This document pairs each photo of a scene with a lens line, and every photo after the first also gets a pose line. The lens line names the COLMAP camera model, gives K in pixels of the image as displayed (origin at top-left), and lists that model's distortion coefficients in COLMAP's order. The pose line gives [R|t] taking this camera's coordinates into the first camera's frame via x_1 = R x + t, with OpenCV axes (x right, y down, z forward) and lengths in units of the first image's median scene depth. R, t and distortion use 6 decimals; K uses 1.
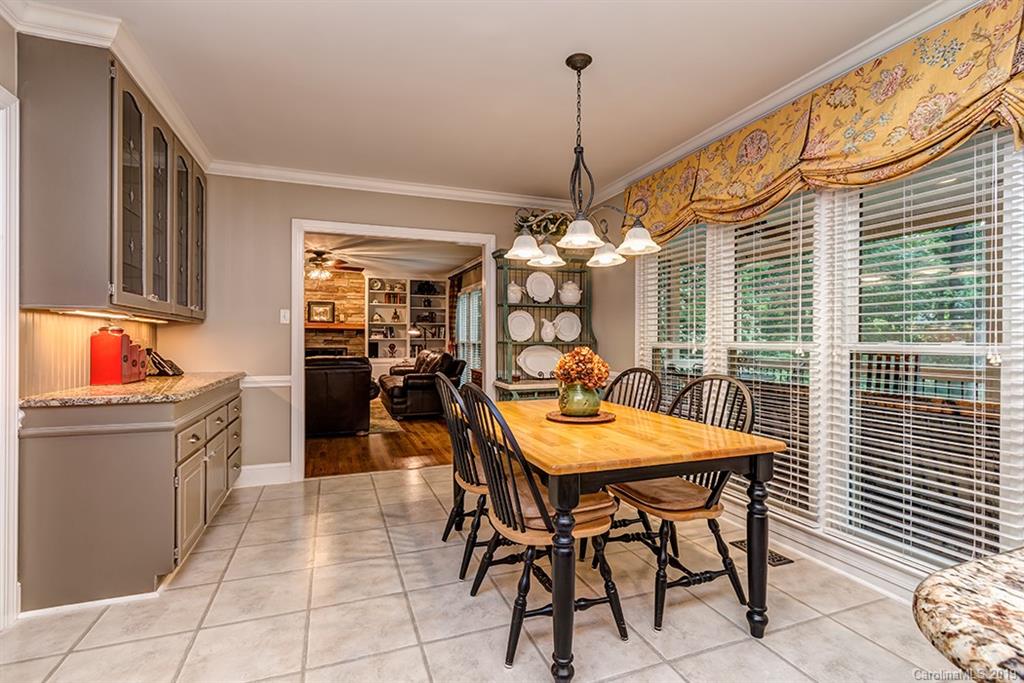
lens RADIAL K [[466.1, 0, 514.2], [0, 466.1, 343.3], [0, 0, 1]] dist [0.007412, -0.001000]
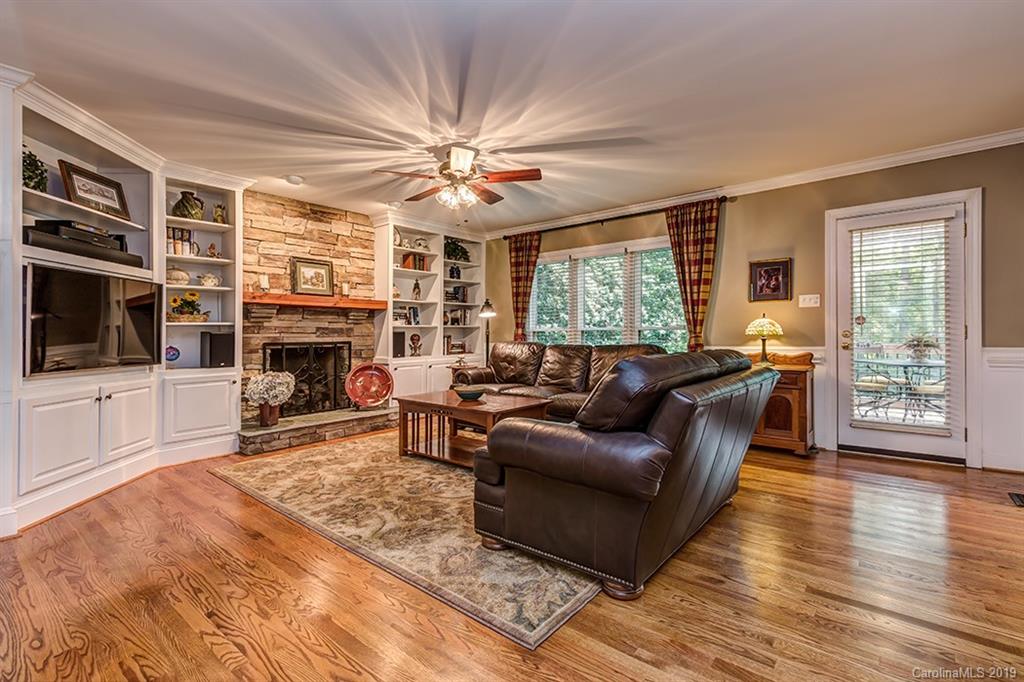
lens RADIAL K [[466.1, 0, 504.8], [0, 466.1, 331.5], [0, 0, 1]] dist [0.007412, -0.001000]
pose [[0.878078, -0.006119, 0.478478, -0.500711], [0.010524, 0.999923, -0.006526, 0.003269], [-0.478402, 0.010766, 0.878075, 0.424384]]
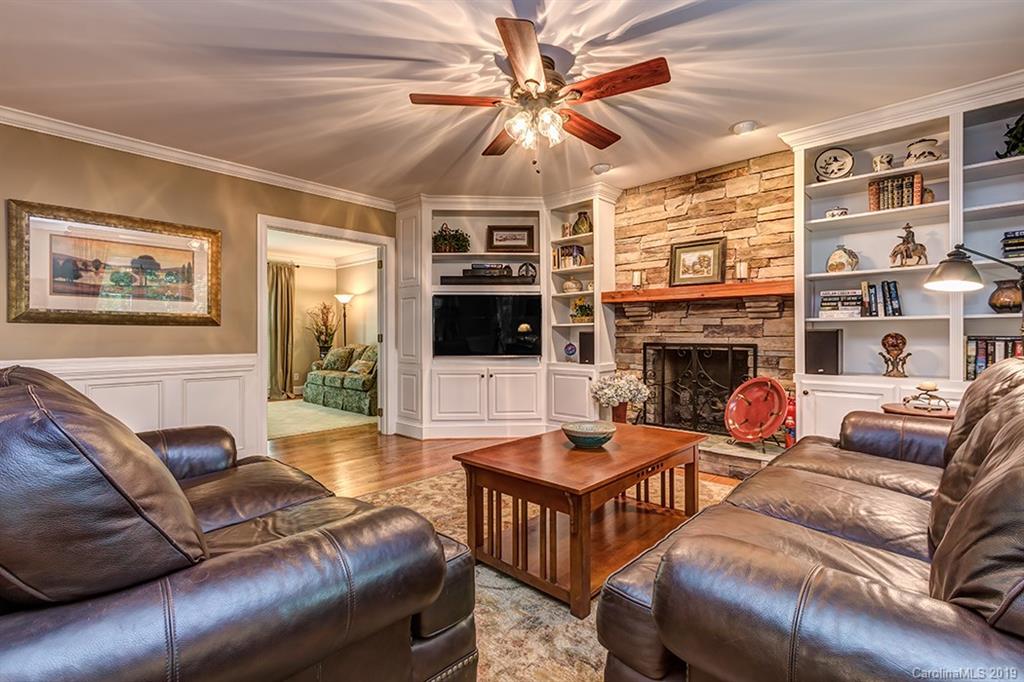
lens RADIAL K [[466.1, 0, 513.1], [0, 466.1, 333.1], [0, 0, 1]] dist [0.007412, -0.001000]
pose [[0.446996, -0.006401, -0.894513, -0.096645], [0.004031, 0.999979, -0.005142, 0.001474], [0.894527, -0.001308, 0.447013, 0.672689]]
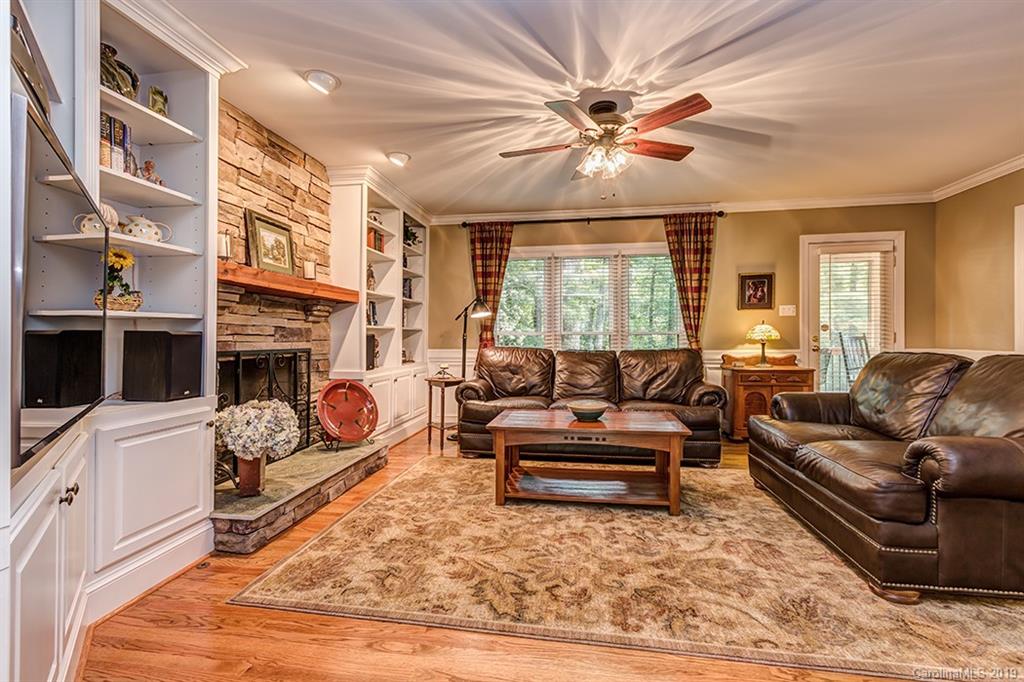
lens RADIAL K [[466.1, 0, 509.1], [0, 466.1, 337.2], [0, 0, 1]] dist [0.007412, -0.001000]
pose [[0.507991, -0.002325, 0.861359, -0.653475], [0.008111, 0.999965, -0.002084, 0.002606], [-0.861324, 0.008045, 0.507992, 0.701866]]
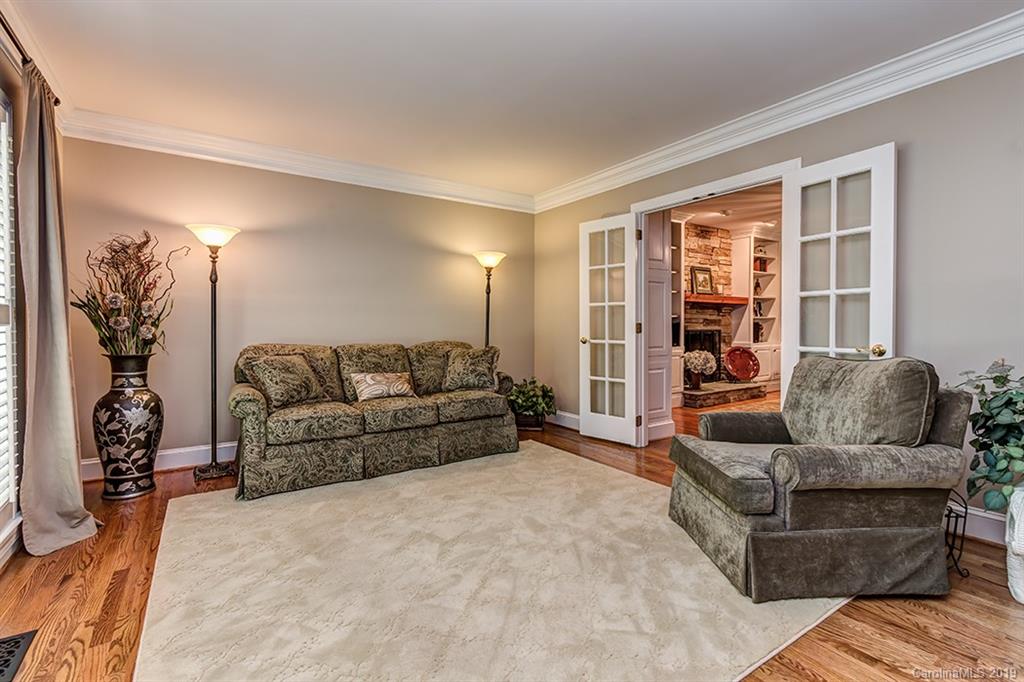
lens RADIAL K [[466.1, 0, 511.6], [0, 466.1, 332.6], [0, 0, 1]] dist [0.007412, -0.001000]
pose [[0.976844, -0.012604, 0.213583, -0.904297], [0.012157, 0.999920, 0.003407, 0.008175], [-0.213609, -0.000732, 0.976919, 0.363141]]
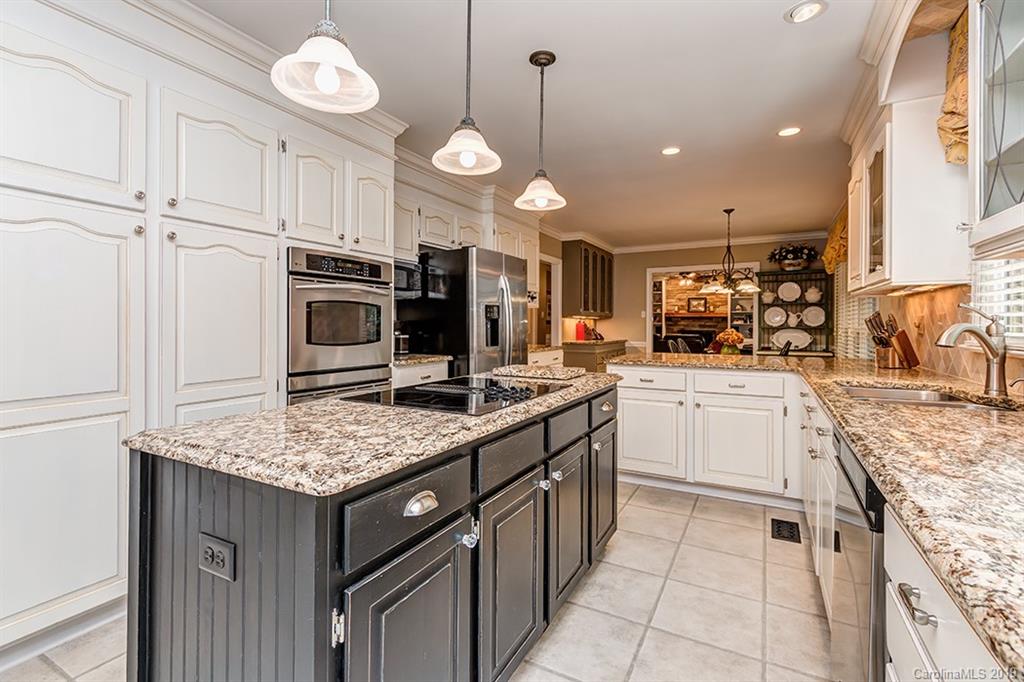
lens RADIAL K [[466.1, 0, 509.6], [0, 466.1, 321.3], [0, 0, 1]] dist [0.007412, -0.001000]
pose [[0.643863, -0.005767, -0.765119, 0.315810], [-0.004110, 0.999931, -0.010996, 0.000282], [0.765130, 0.010225, 0.643795, -0.357587]]
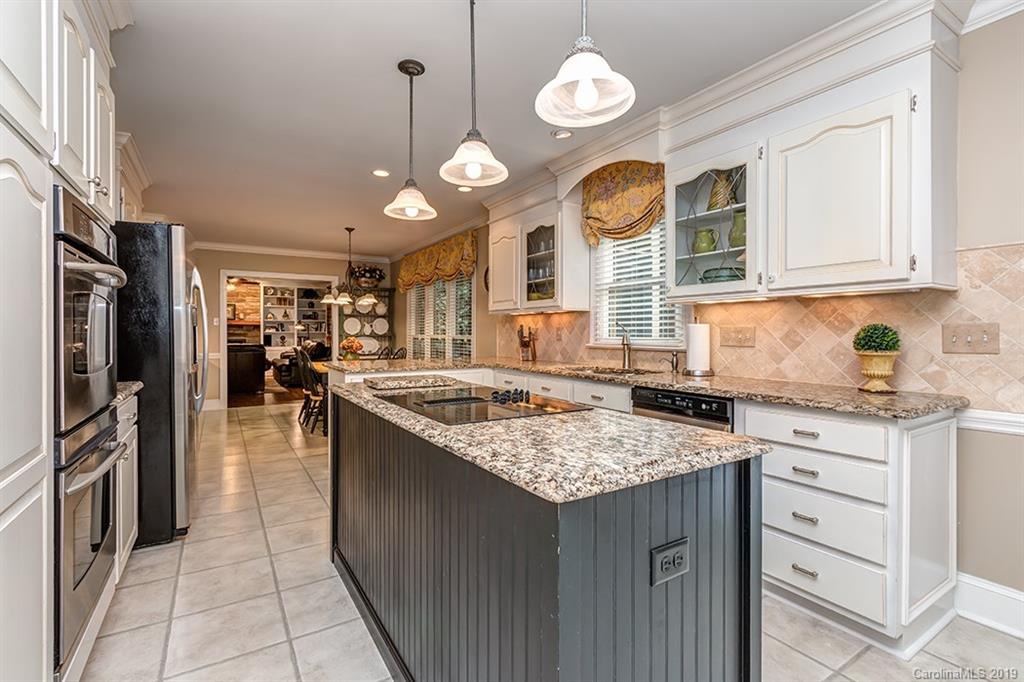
lens RADIAL K [[466.1, 0, 503.1], [0, 466.1, 336.1], [0, 0, 1]] dist [0.007412, -0.001000]
pose [[0.985121, -0.001882, 0.171850, 0.135965], [0.001506, 0.999996, 0.002317, -0.000579], [-0.171854, -0.002023, 0.985120, -0.442497]]
